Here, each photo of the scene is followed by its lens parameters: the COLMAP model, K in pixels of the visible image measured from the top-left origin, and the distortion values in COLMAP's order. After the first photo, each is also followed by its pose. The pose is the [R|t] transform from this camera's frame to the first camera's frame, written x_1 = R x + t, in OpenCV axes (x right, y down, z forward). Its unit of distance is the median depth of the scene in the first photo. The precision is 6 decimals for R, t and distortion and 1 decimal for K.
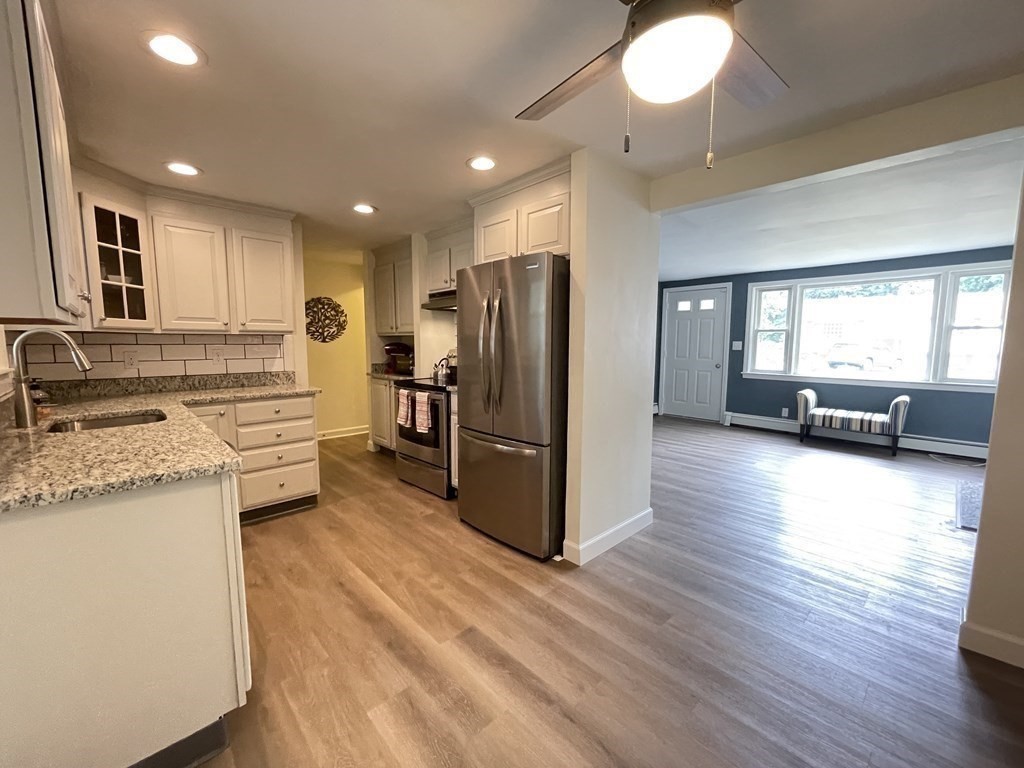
lens RADIAL K [[415.8, 0, 507.8], [0, 415.8, 387.5], [0, 0, 1]] dist [0.004088, 0.001712]
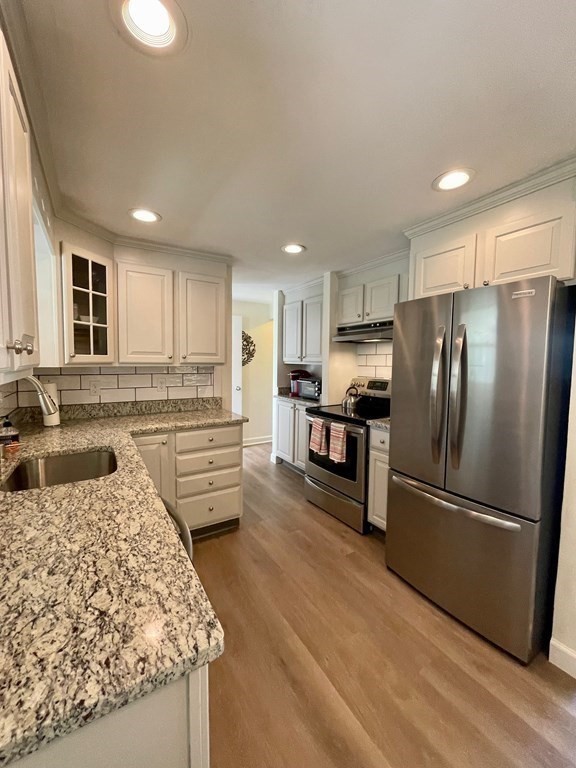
lens RADIAL K [[311.8, 0, 290.5], [0, 311.8, 381.7], [0, 0, 1]] dist [0.004088, 0.001712]
pose [[0.981302, 0.023800, -0.190995, -0.211739], [-0.031589, 0.998785, -0.037837, -0.069440], [0.189863, 0.043163, 0.980861, 0.260478]]
